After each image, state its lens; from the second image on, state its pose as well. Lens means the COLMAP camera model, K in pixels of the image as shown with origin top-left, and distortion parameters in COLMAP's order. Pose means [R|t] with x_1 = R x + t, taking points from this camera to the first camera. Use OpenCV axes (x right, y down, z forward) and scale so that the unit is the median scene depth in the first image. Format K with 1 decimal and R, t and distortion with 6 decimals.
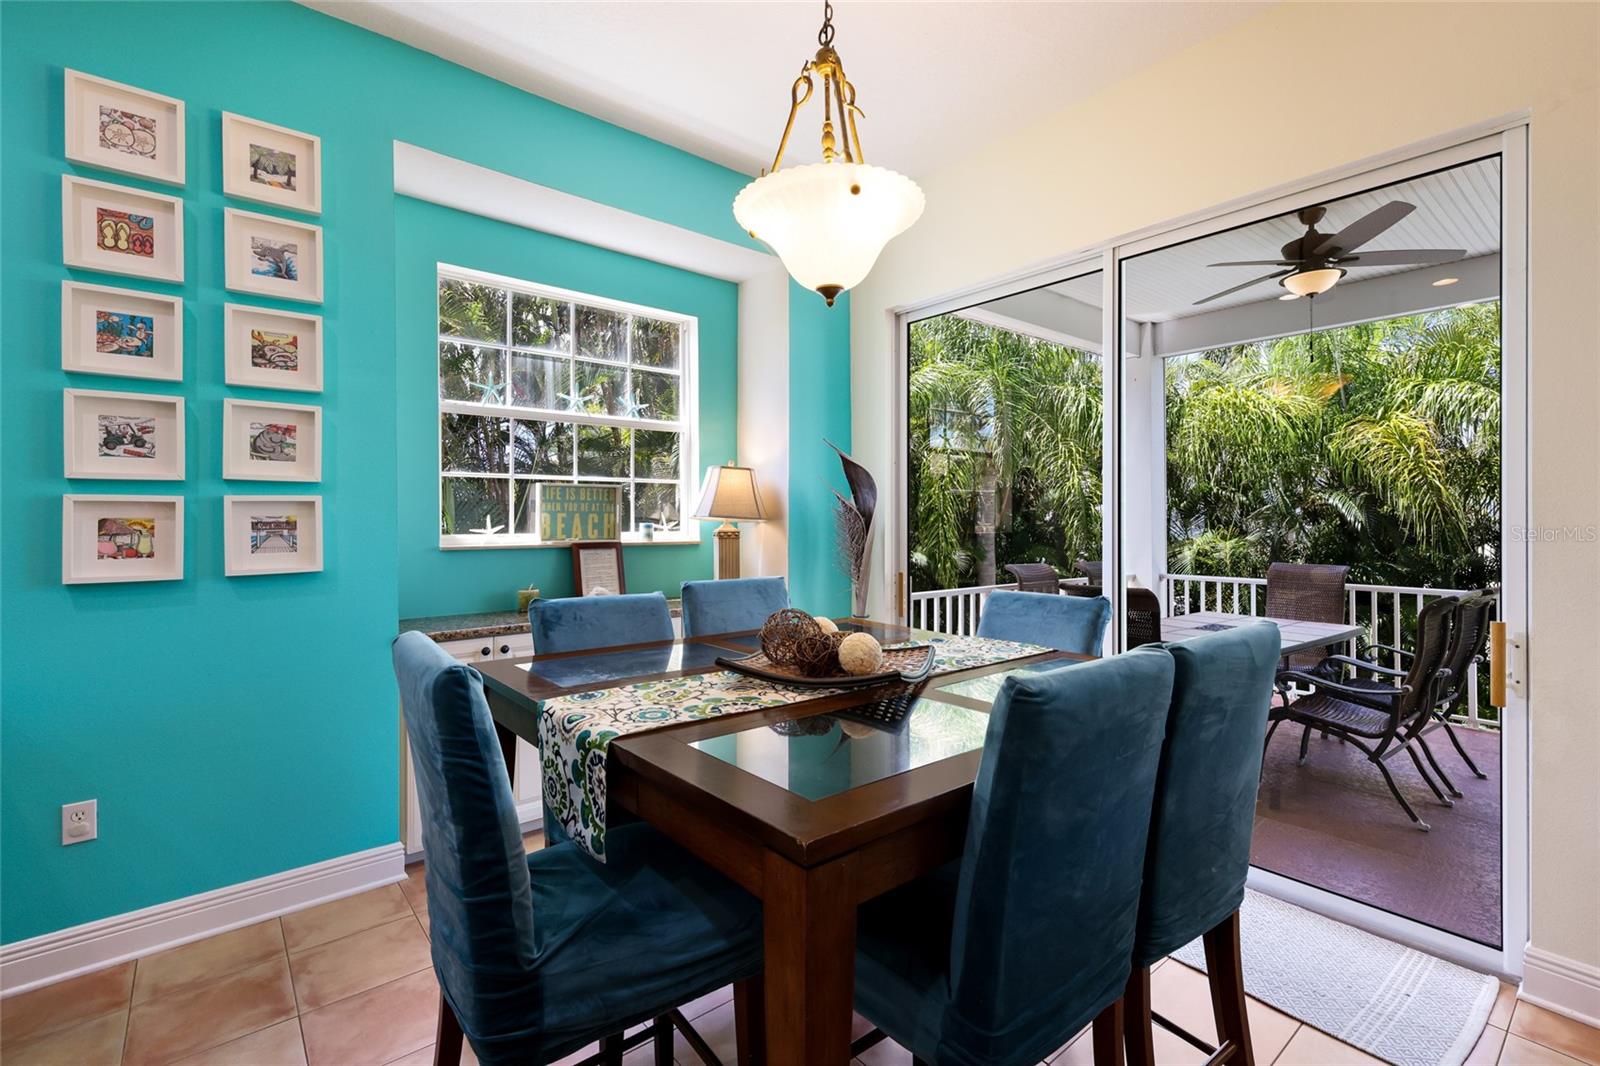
lens RADIAL K [[733.5, 0, 801.0], [0, 733.5, 540.0], [0, 0, 1]] dist [-0.010371, 0.000384]
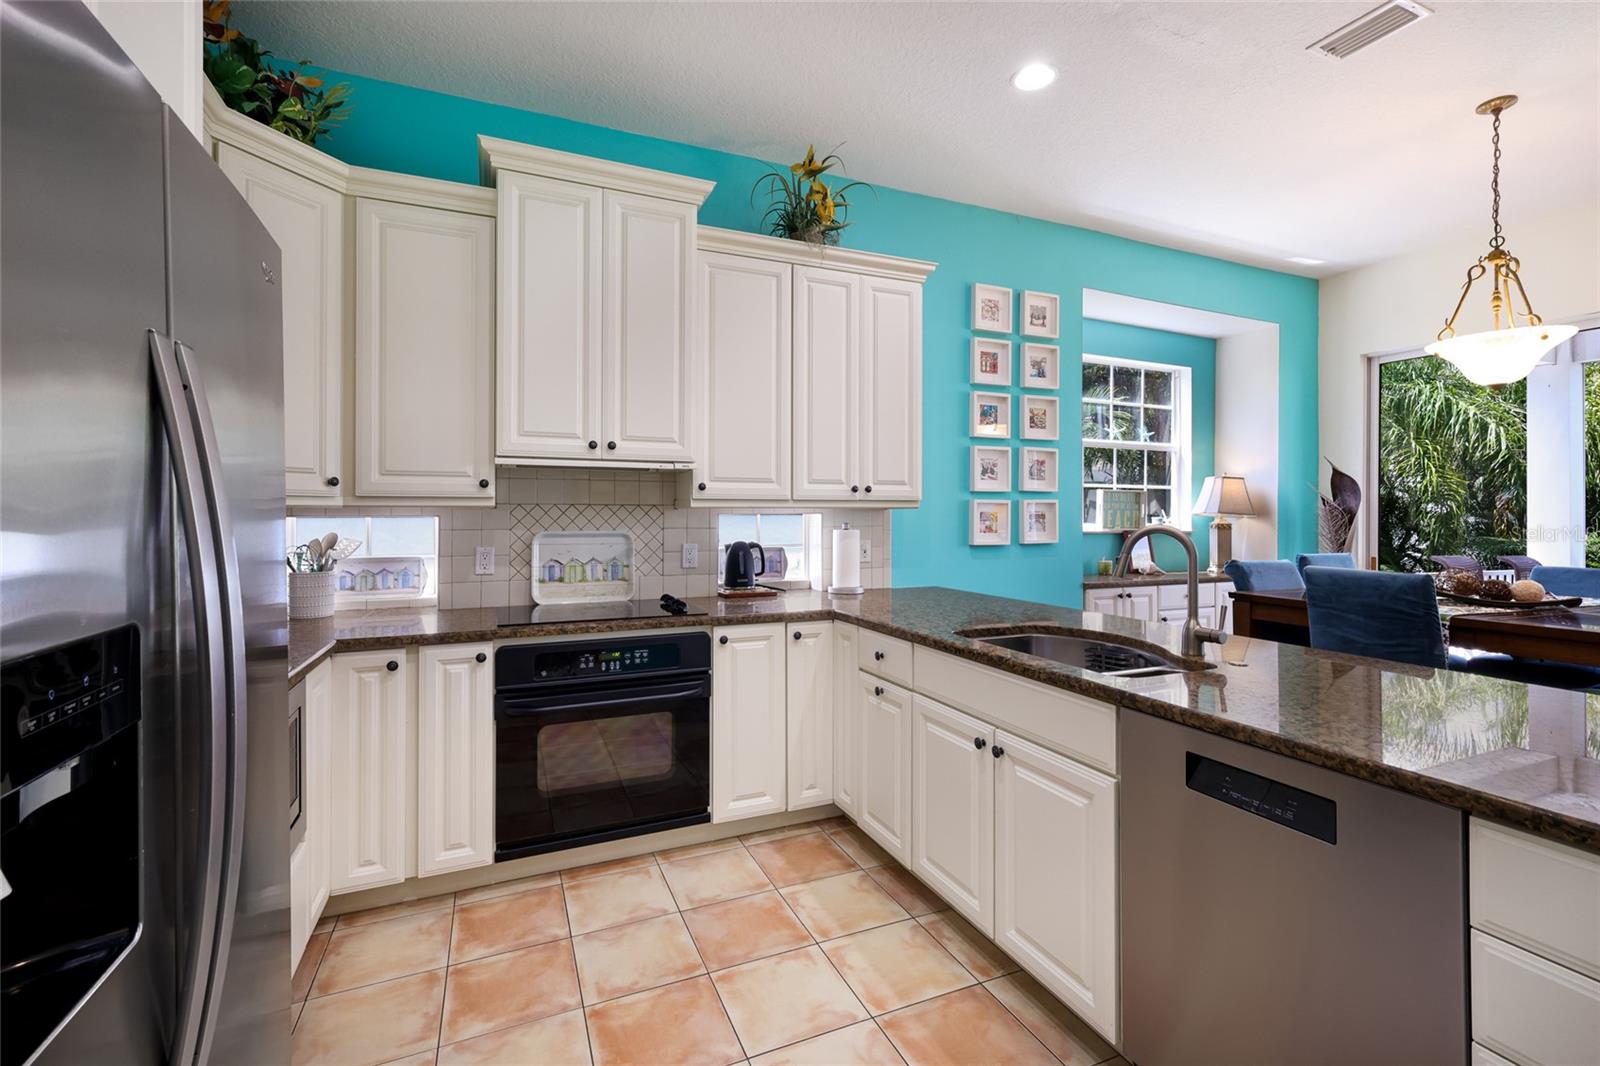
lens RADIAL K [[697.2, 0, 815.4], [0, 697.2, 522.3], [0, 0, 1]] dist [0.008301, 0.000030]
pose [[0.952217, 0.012658, -0.305160, -0.519071], [-0.018296, 0.999711, -0.015622, 0.022757], [0.304874, 0.020458, 0.952173, -0.572540]]
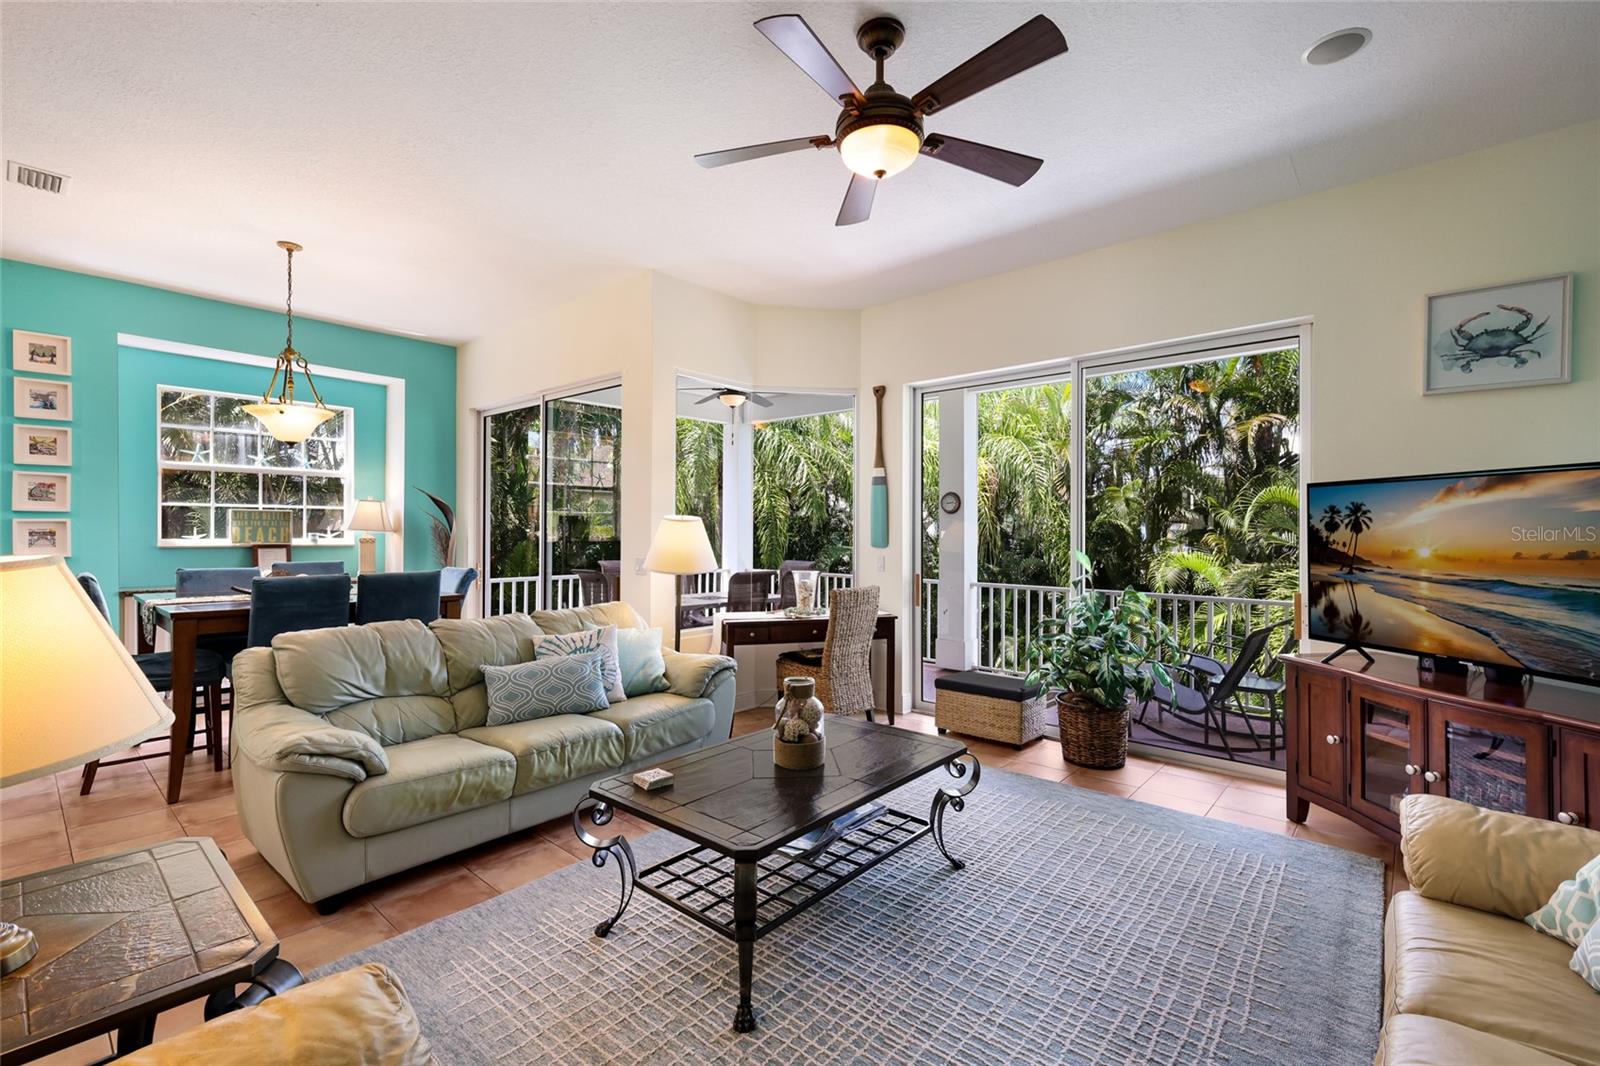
lens RADIAL K [[697.2, 0, 758.3], [0, 697.2, 541.1], [0, 0, 1]] dist [0.008301, 0.000030]
pose [[0.990558, 0.002995, 0.137059, 0.688813], [-0.001366, 0.999927, -0.011981, 0.015424], [-0.137085, 0.011680, 0.990490, -0.846001]]
